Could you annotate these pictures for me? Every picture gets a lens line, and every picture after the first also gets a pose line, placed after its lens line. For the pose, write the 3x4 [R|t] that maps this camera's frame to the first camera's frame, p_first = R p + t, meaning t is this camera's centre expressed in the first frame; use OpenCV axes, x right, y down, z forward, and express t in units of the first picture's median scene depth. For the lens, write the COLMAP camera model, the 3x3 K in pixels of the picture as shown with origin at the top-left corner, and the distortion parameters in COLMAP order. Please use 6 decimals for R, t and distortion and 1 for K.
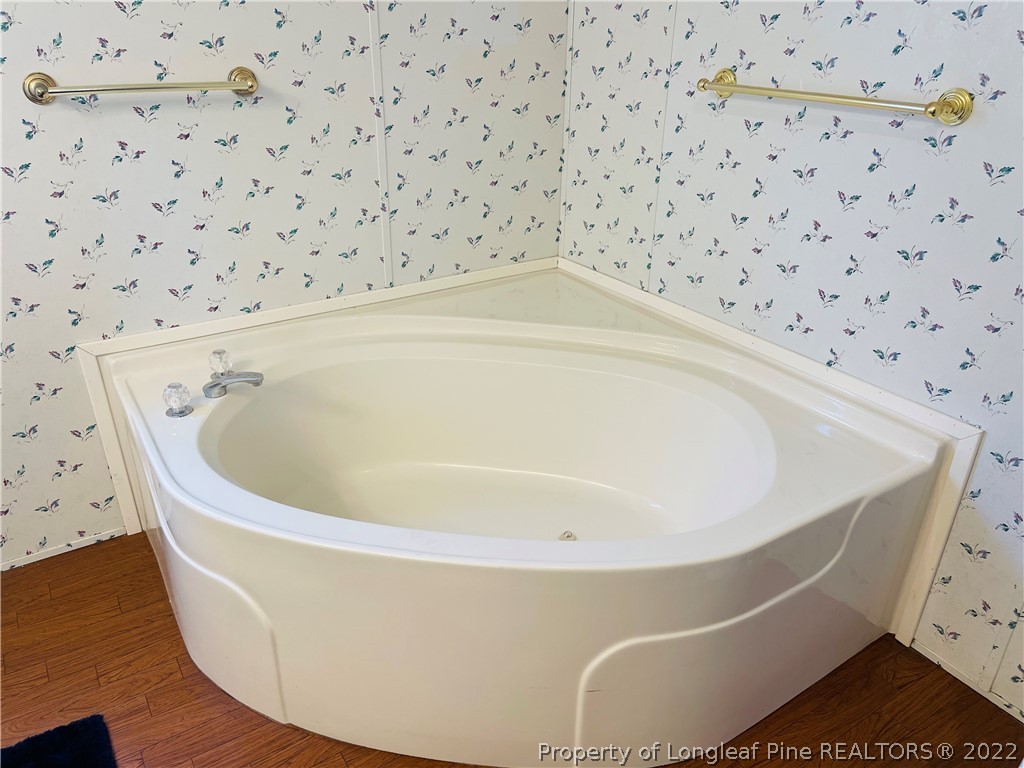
lens RADIAL K [[766.1, 0, 512.8], [0, 766.1, 390.1], [0, 0, 1]] dist [0.013133, -0.047864]
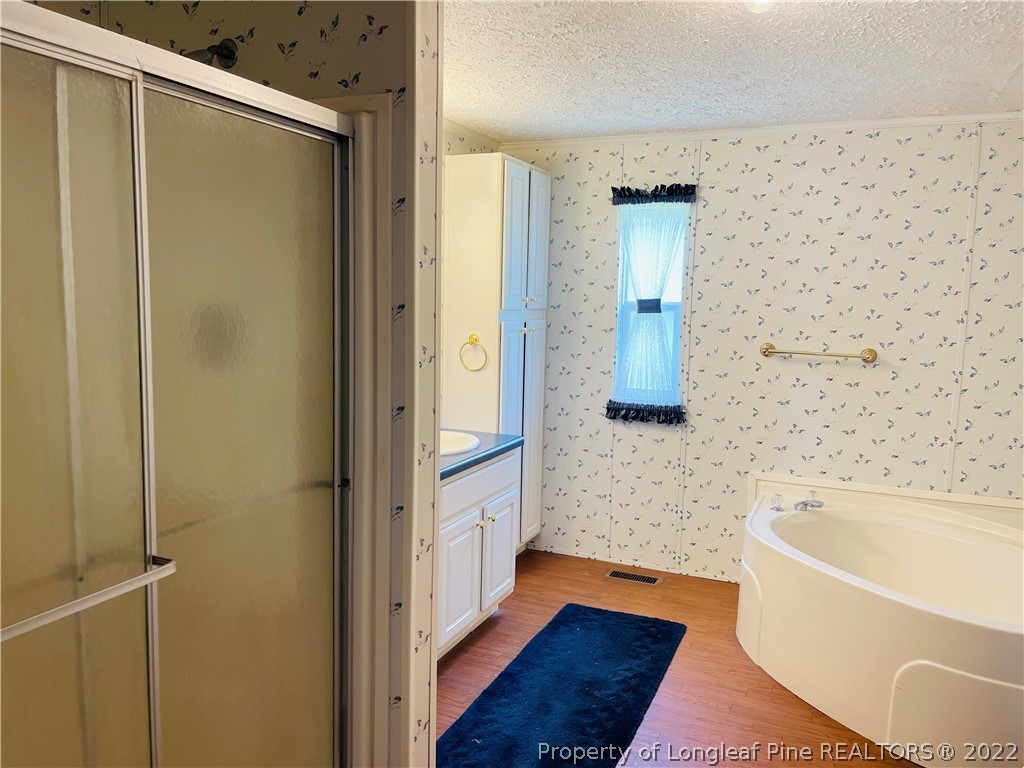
lens RADIAL K [[766.1, 0, 511.7], [0, 766.1, 385.3], [0, 0, 1]] dist [0.013133, -0.047864]
pose [[0.537437, 0.099569, -0.837405, 0.731910], [-0.382362, 0.913839, -0.136738, 0.242672], [0.751639, 0.393680, 0.529203, -0.592629]]
